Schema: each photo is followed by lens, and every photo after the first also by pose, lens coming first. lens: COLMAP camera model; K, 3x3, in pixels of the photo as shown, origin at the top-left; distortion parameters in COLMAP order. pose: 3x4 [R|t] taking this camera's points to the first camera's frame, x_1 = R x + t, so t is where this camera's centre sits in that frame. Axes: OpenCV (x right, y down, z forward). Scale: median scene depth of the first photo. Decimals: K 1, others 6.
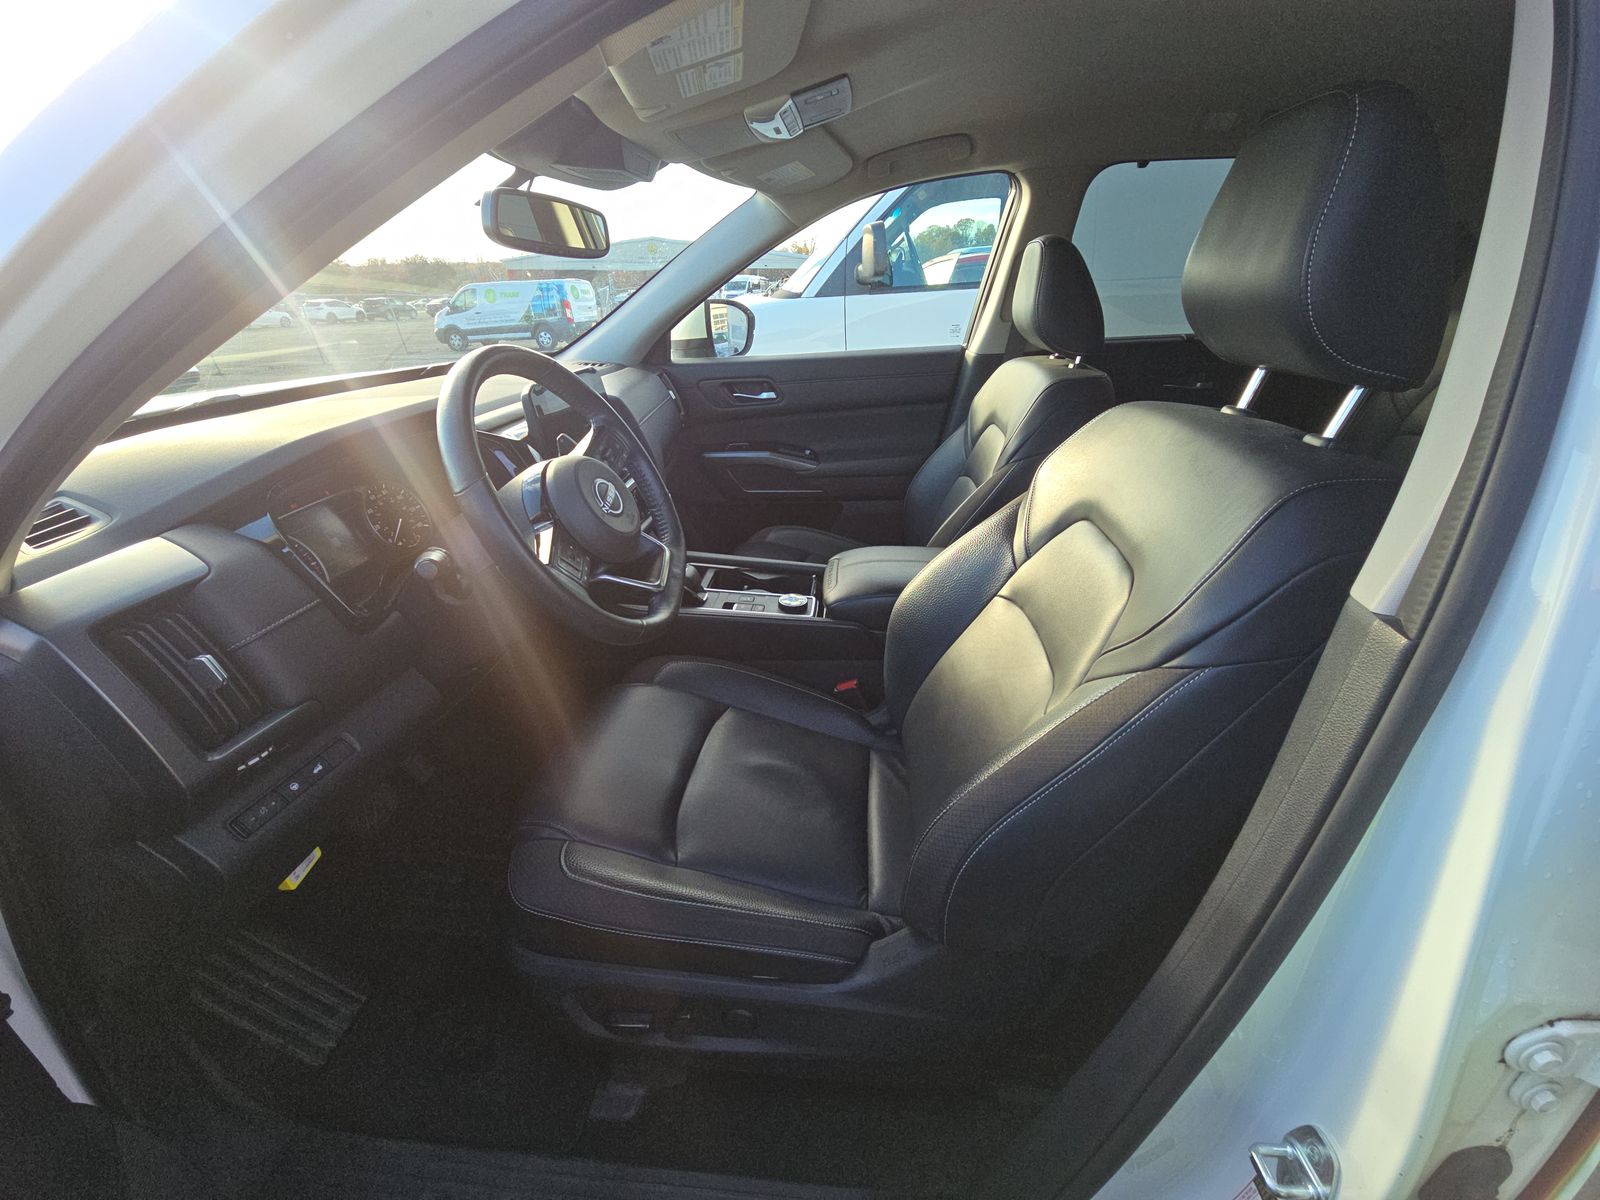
lens RADIAL K [[643.7, 0, 799.7], [0, 643.7, 600.6], [0, 0, 1]] dist [0.000095, 0.000111]
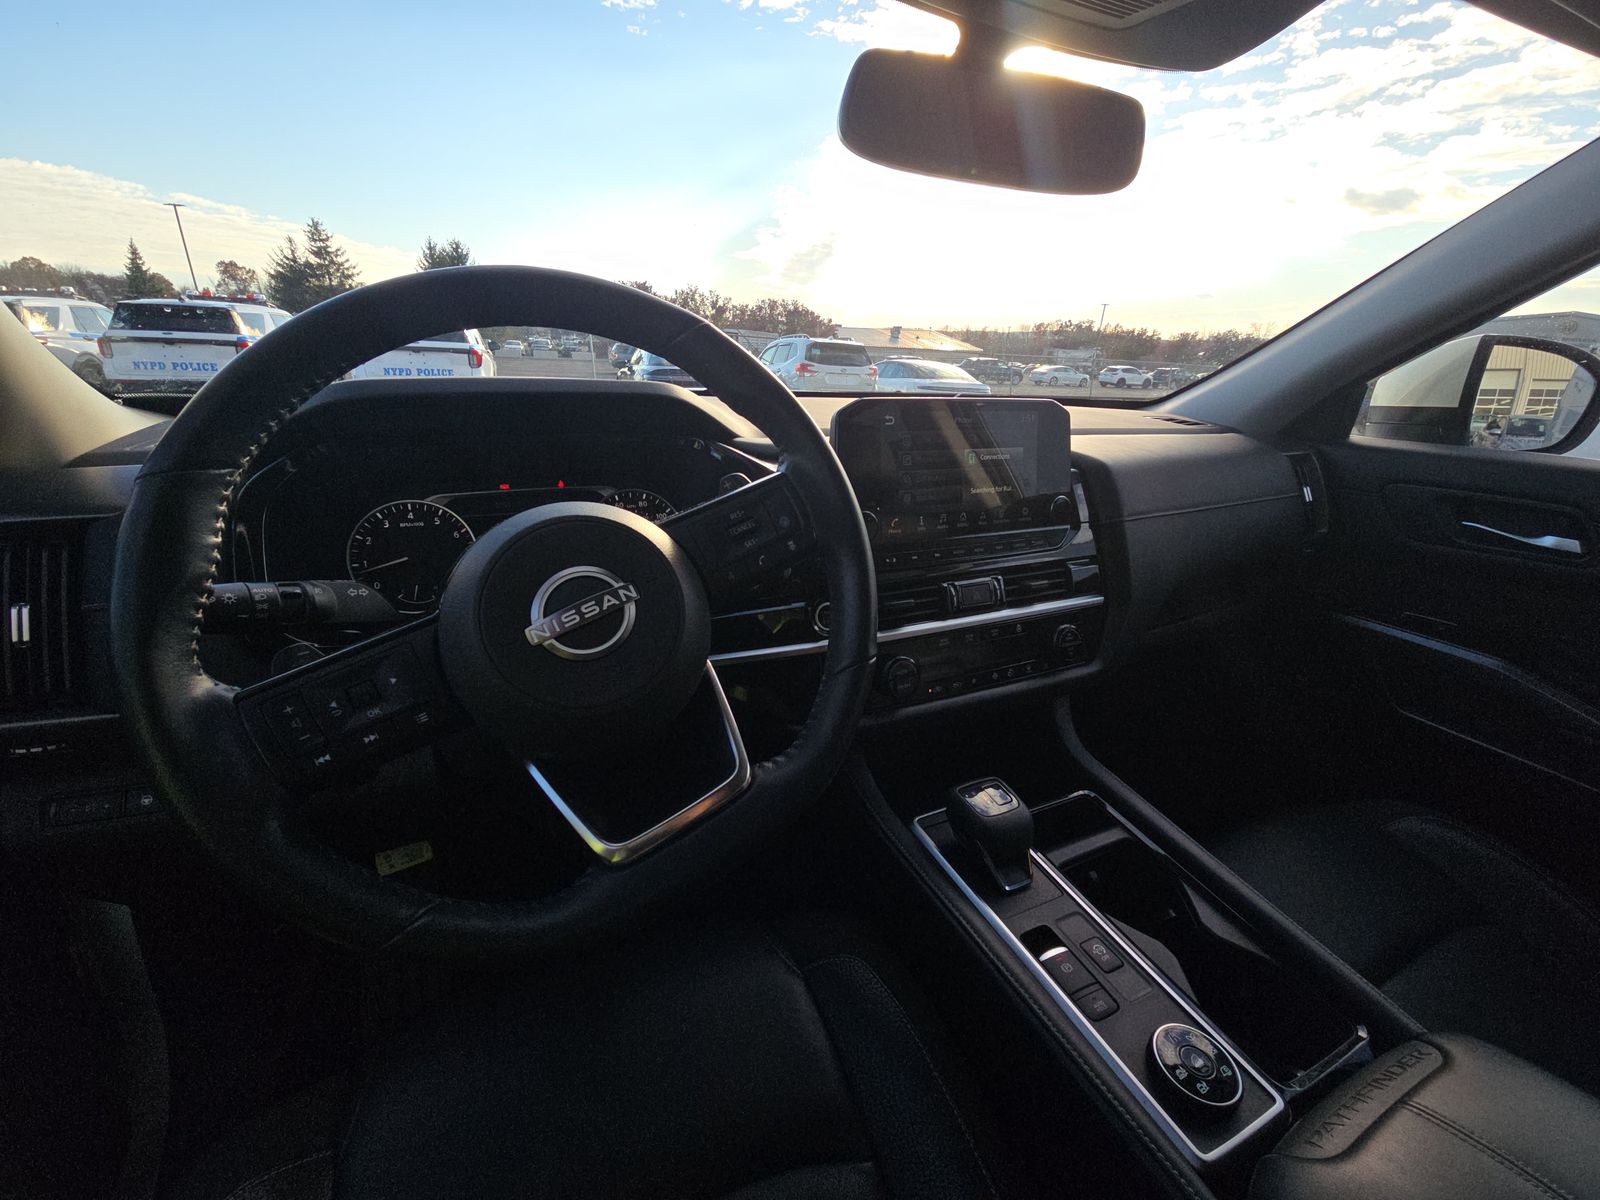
lens RADIAL K [[643.7, 0, 800.6], [0, 643.7, 598.0], [0, 0, 1]] dist [0.000095, 0.000111]
pose [[0.491927, 0.338339, -0.802206, 0.054102], [-0.418975, 0.899692, 0.122532, -0.121775], [0.763196, 0.275827, 0.584338, 0.359245]]
